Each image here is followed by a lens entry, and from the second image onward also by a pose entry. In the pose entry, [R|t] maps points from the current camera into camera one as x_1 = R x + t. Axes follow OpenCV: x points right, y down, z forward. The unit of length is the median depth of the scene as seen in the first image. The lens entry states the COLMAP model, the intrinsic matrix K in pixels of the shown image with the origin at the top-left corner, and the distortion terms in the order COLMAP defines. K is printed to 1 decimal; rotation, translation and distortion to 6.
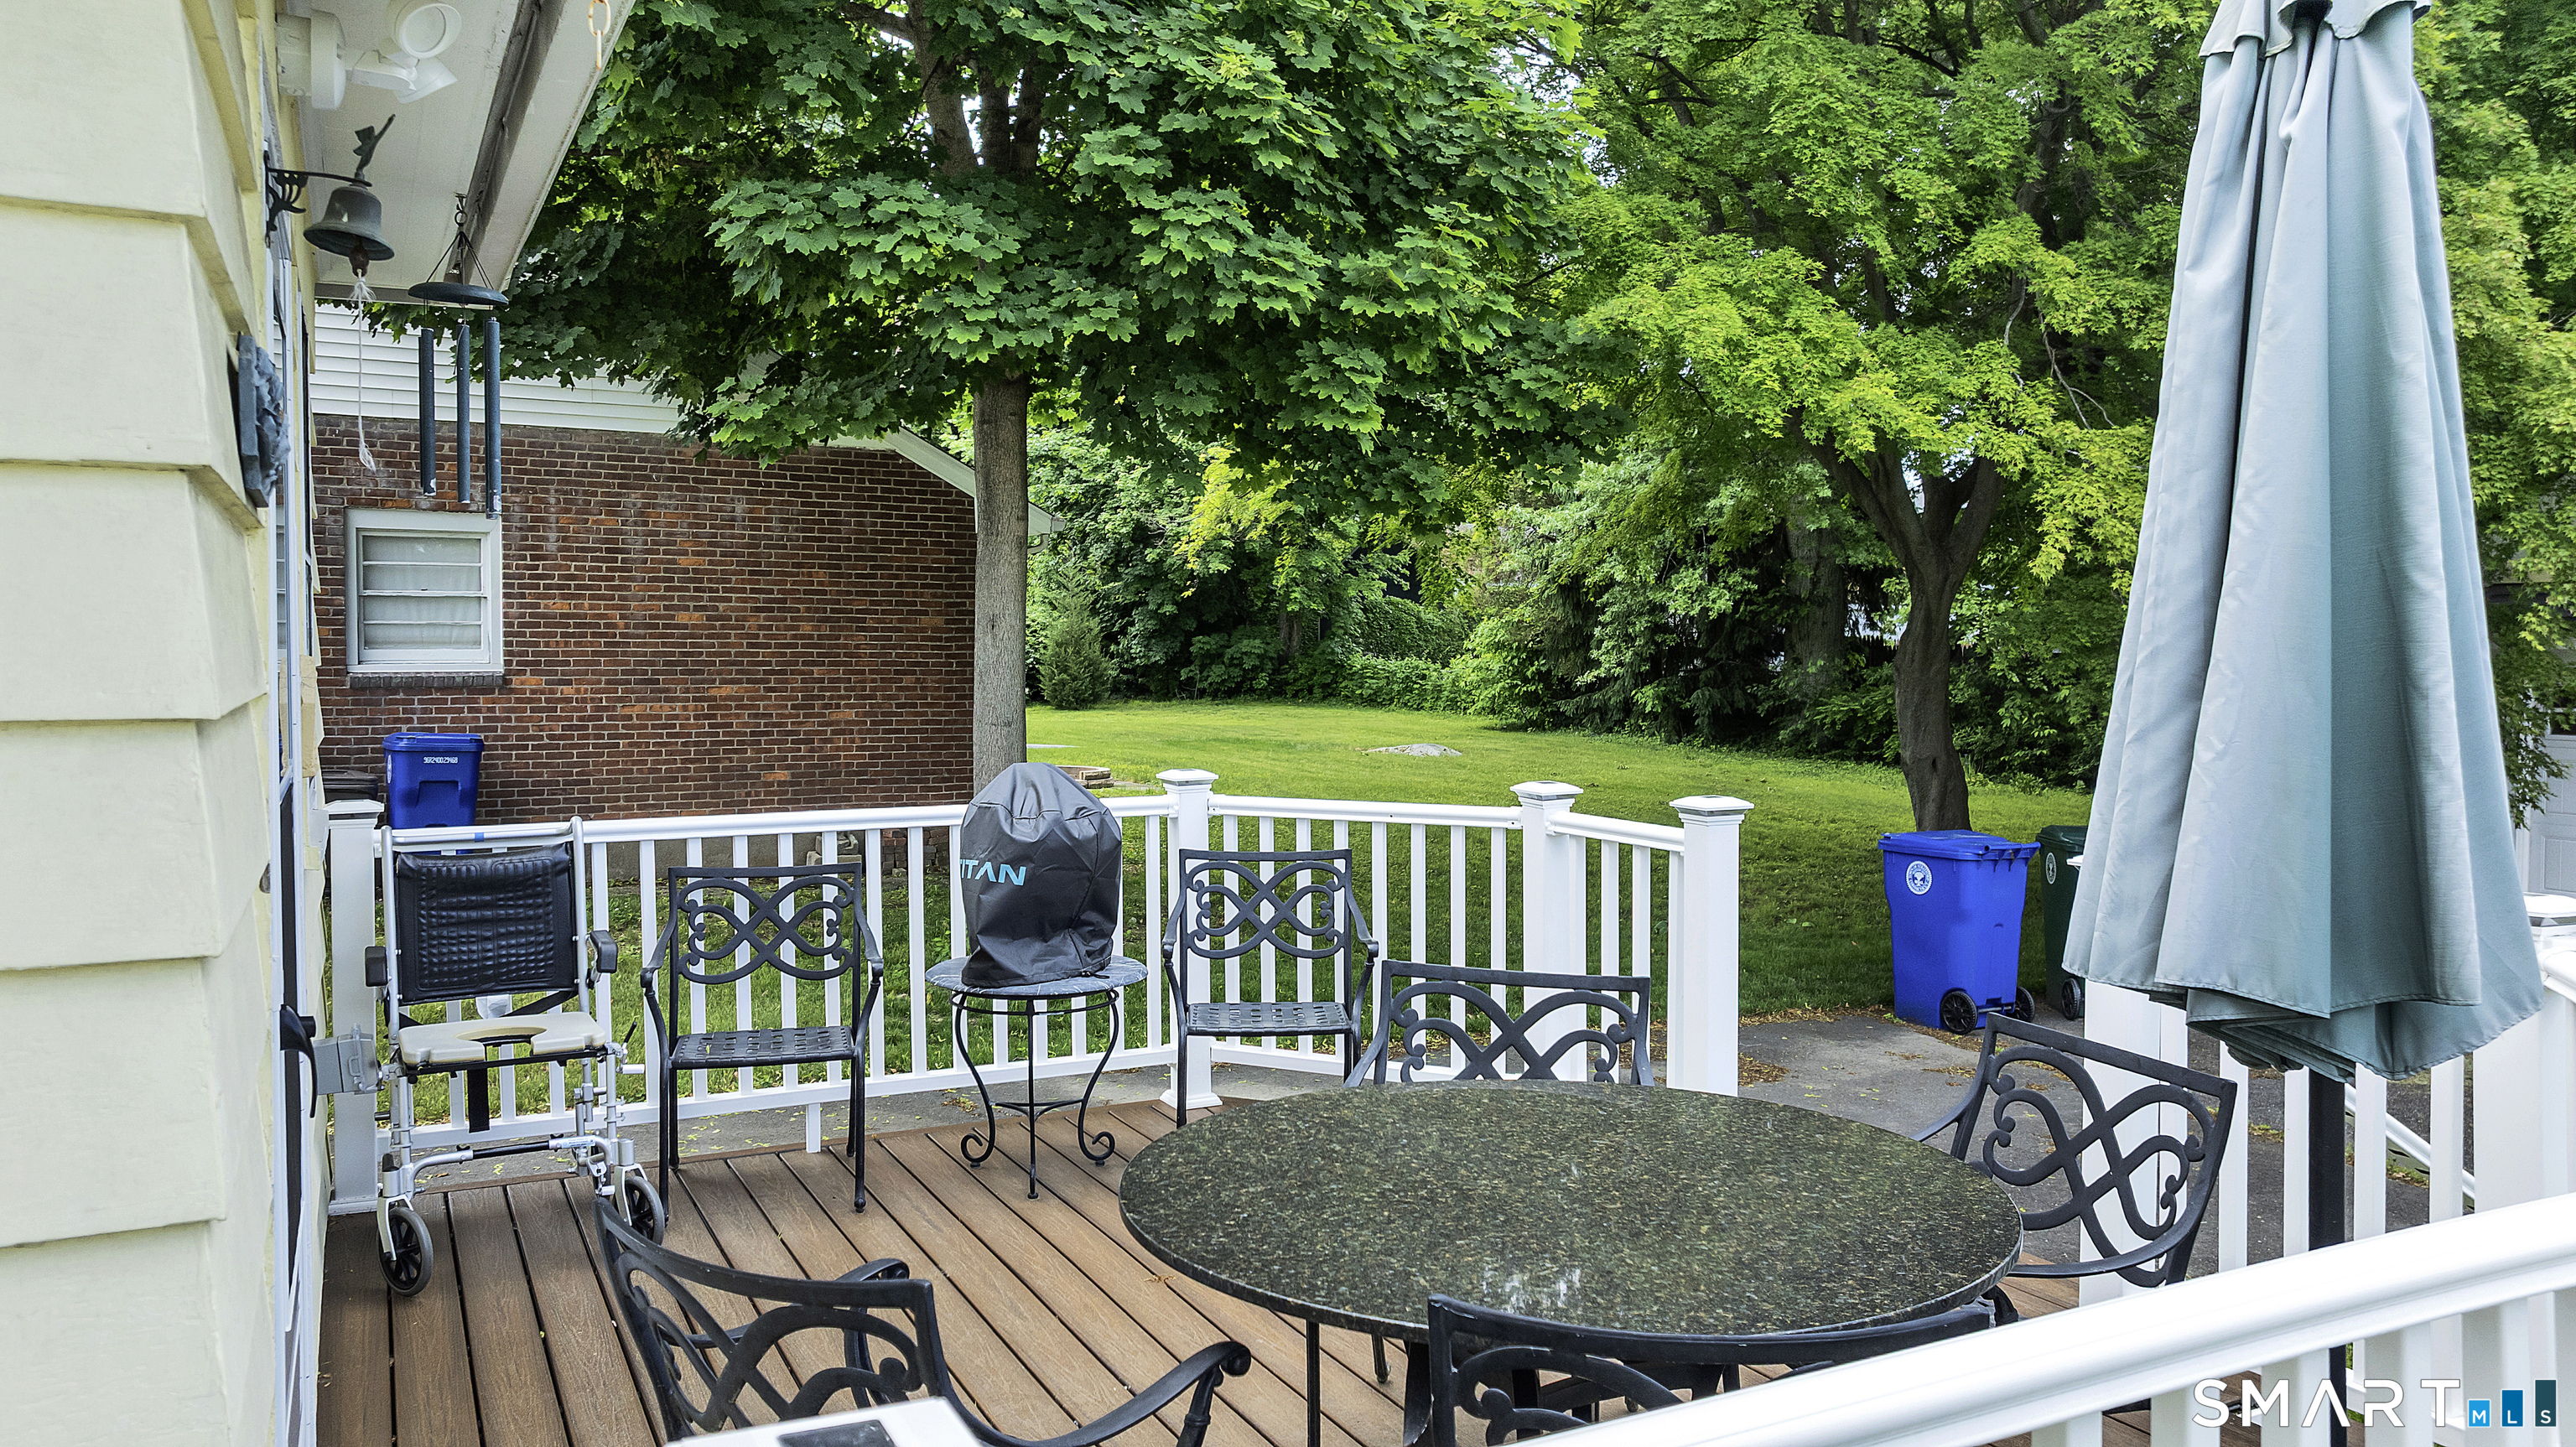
lens RADIAL K [[1842.6, 0, 1288.0], [0, 1842.6, 723.5], [0, 0, 1]] dist [-0.010304, -0.001239]
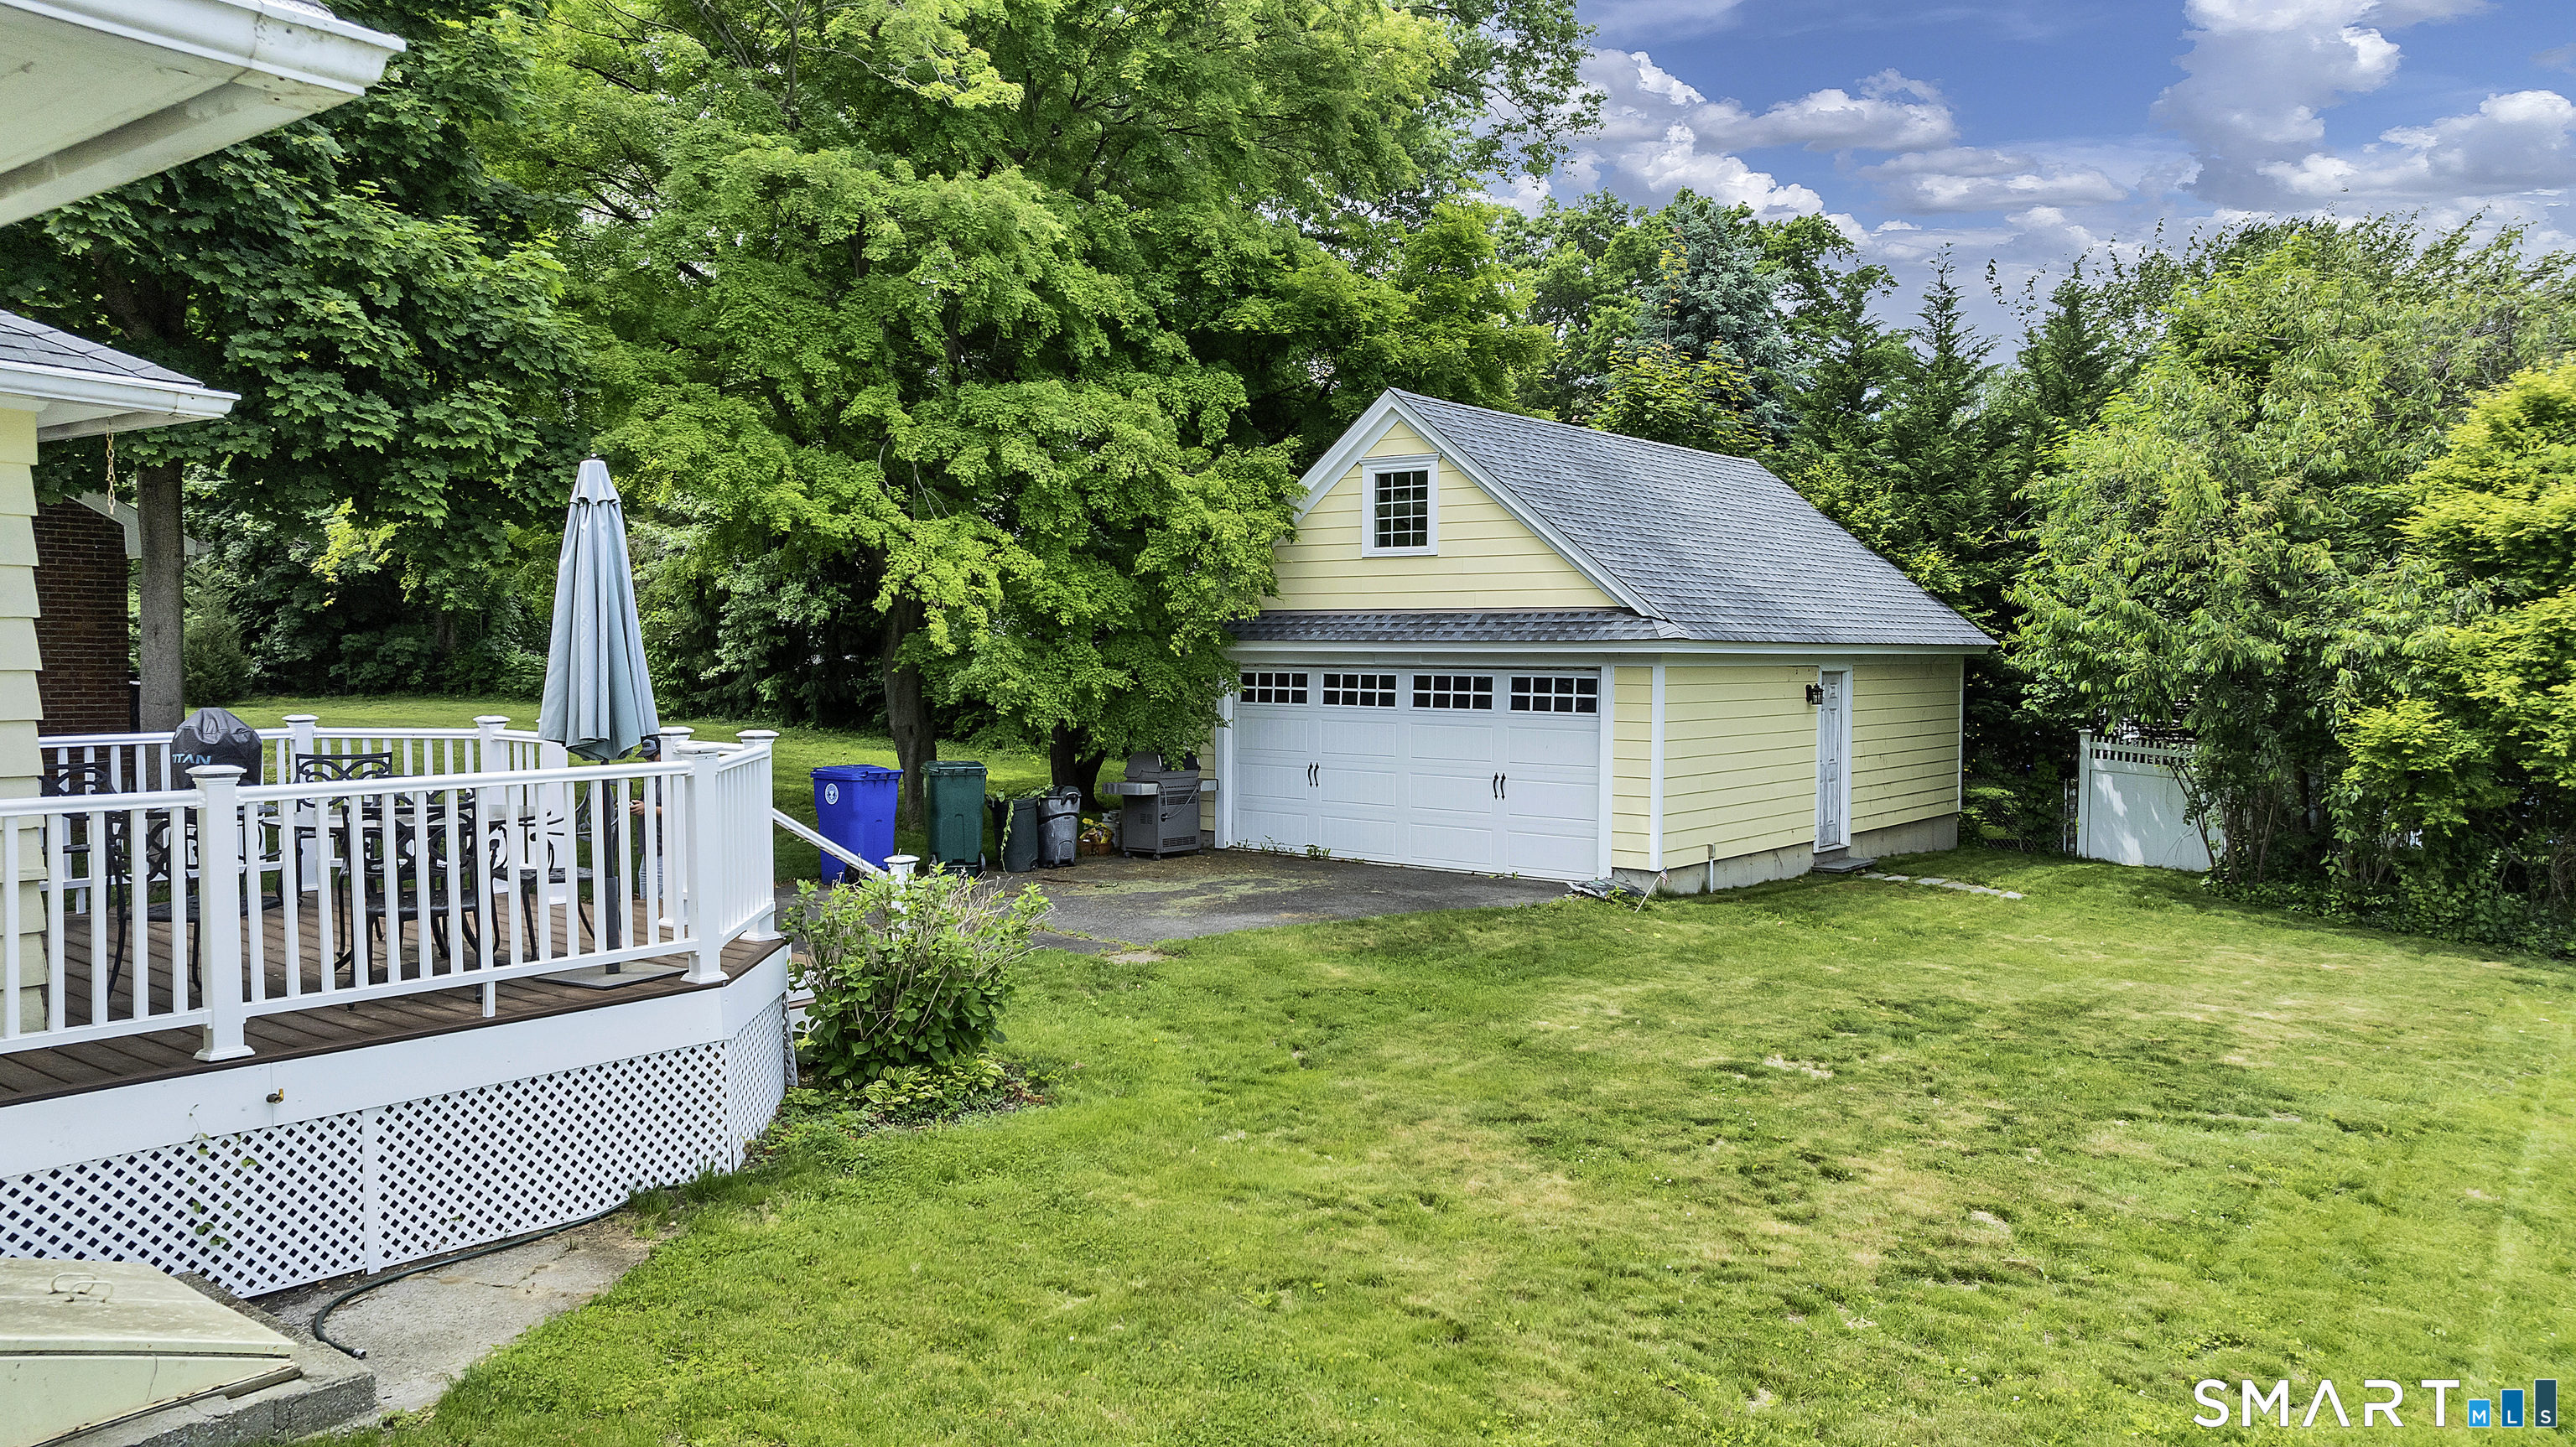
lens RADIAL K [[1842.6, 0, 1288.0], [0, 1842.6, 723.5], [0, 0, 1]] dist [-0.010304, -0.001239]
pose [[0.913831, -0.014803, 0.405824, 0.039032], [0.014018, 0.999890, 0.004907, 0.013758], [-0.405852, 0.001204, 0.913938, -0.426865]]
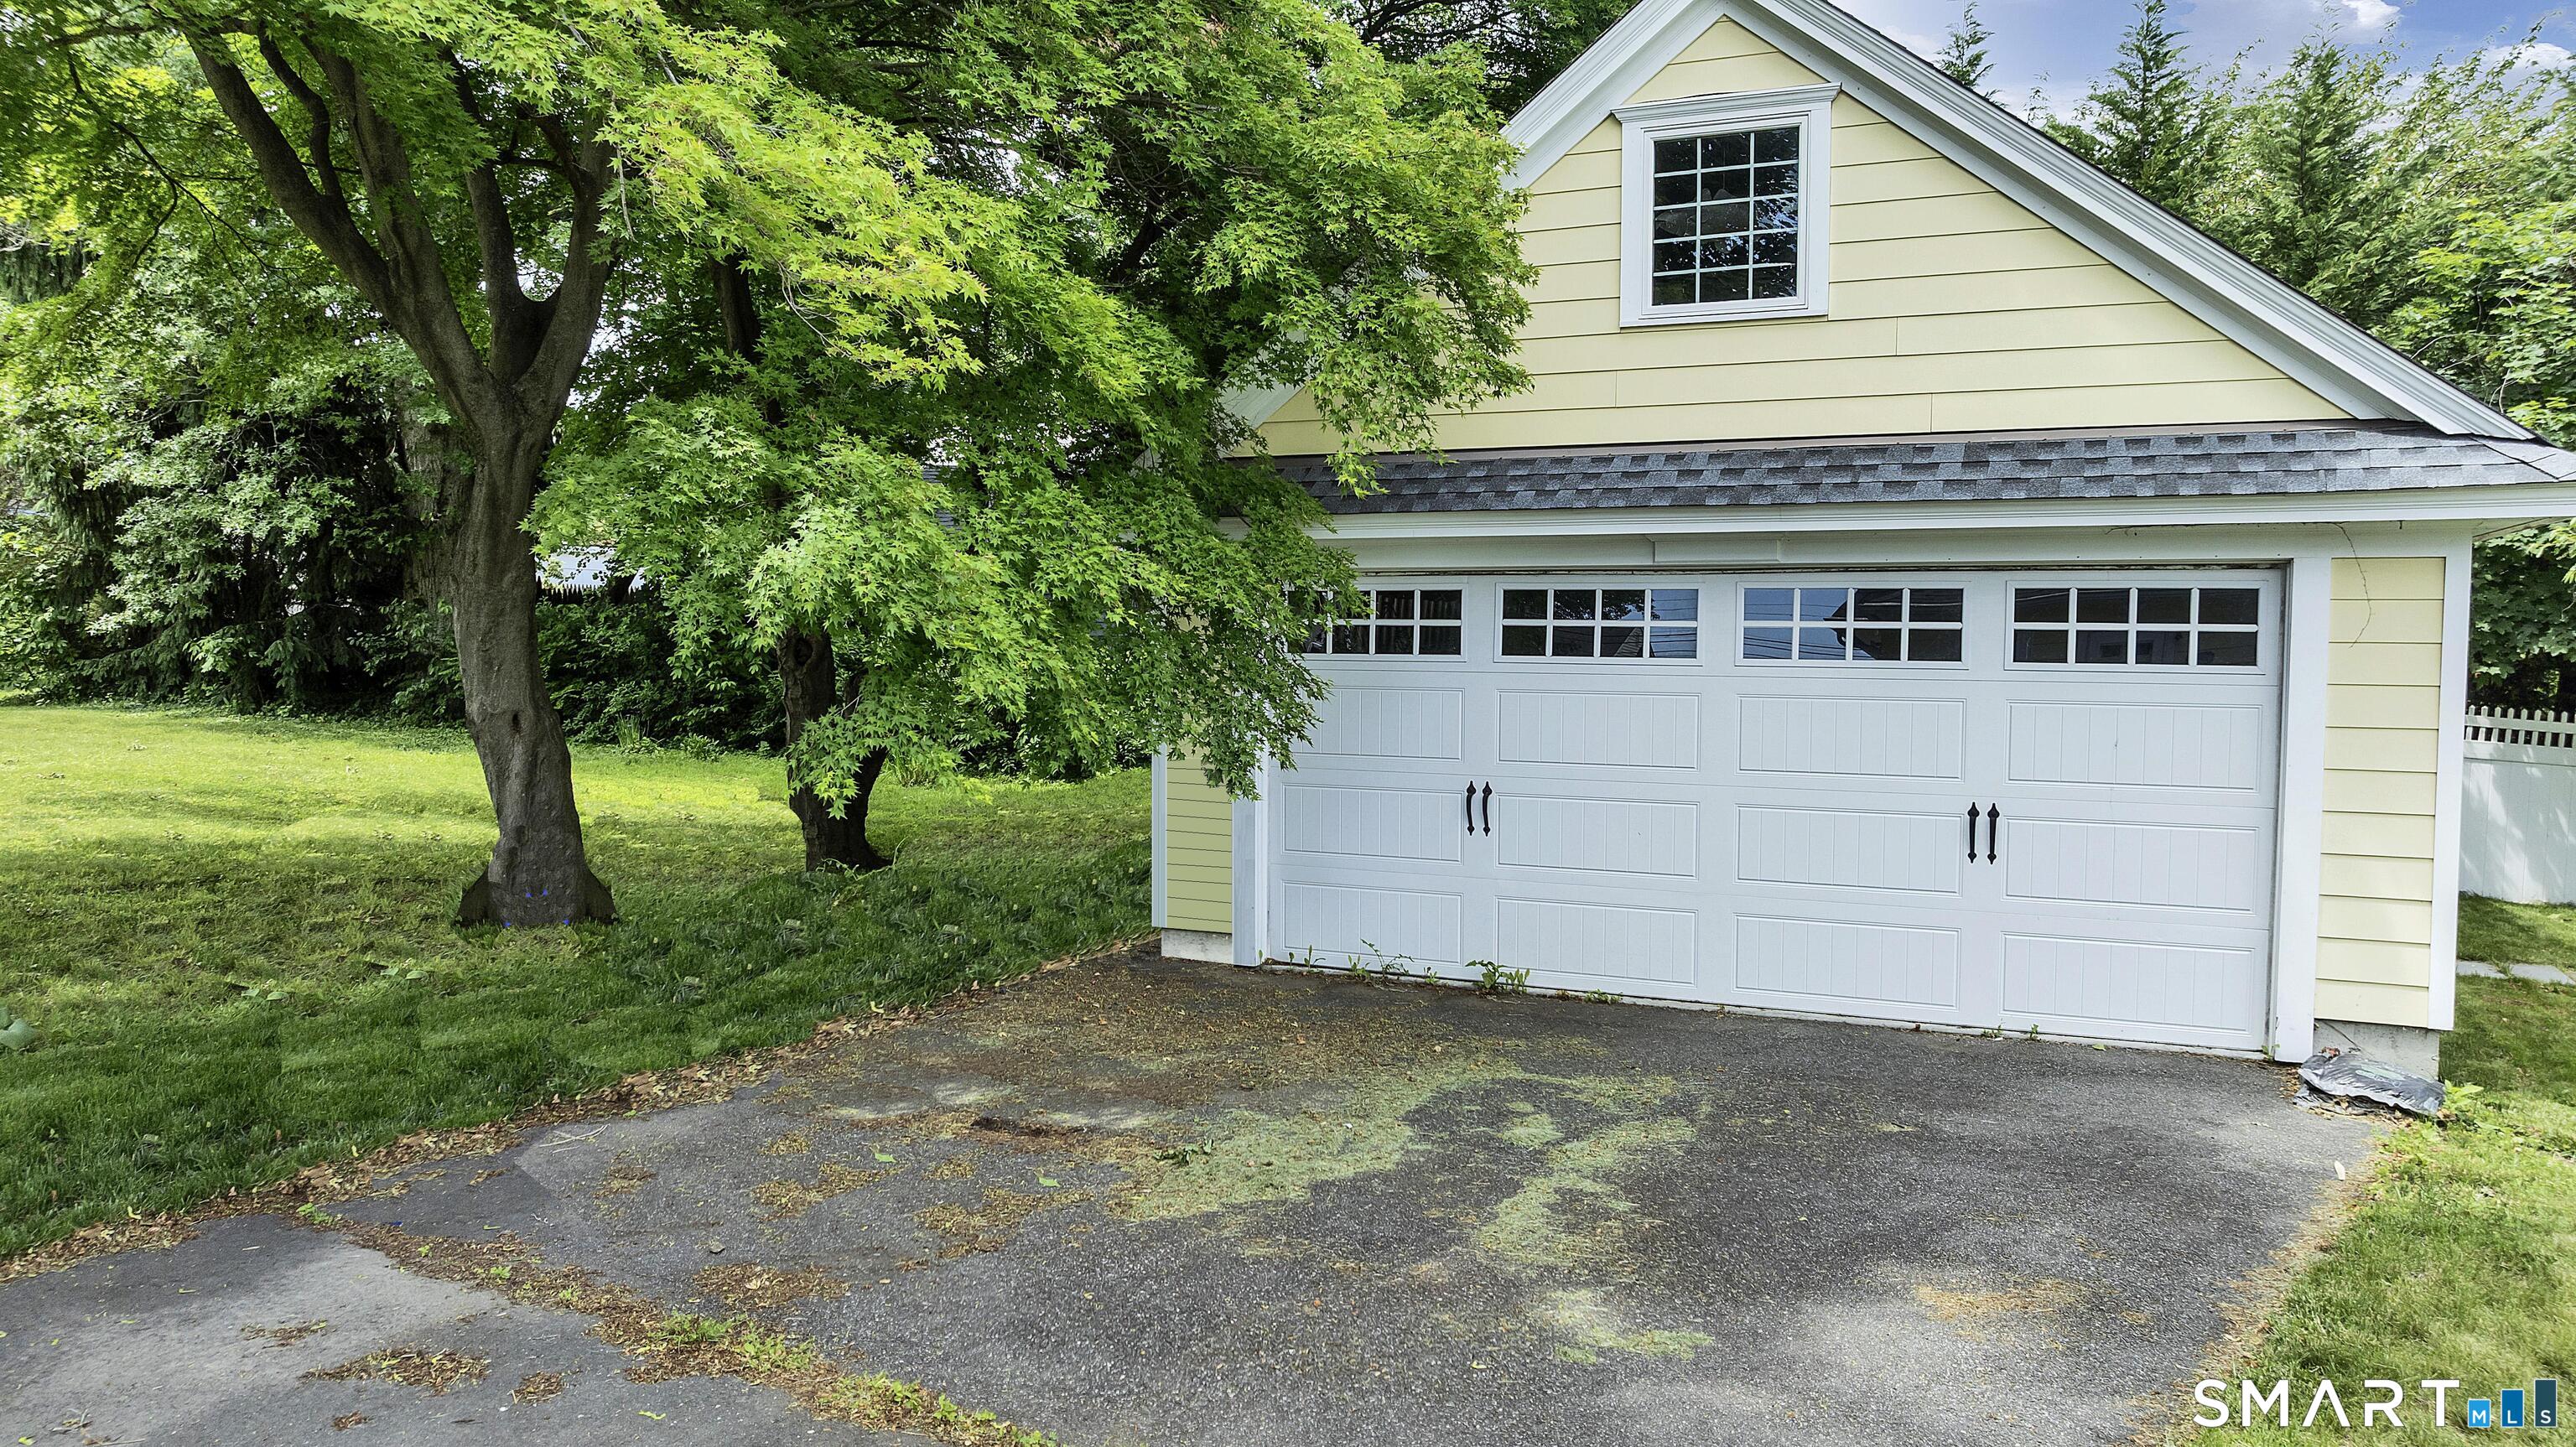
lens RADIAL K [[1842.6, 0, 1288.0], [0, 1842.6, 723.5], [0, 0, 1]] dist [-0.010304, -0.001239]
pose [[0.788070, -0.031283, 0.614790, 0.161069], [0.022100, 0.999502, 0.022529, 0.014037], [-0.615189, -0.004168, 0.788369, 0.301580]]
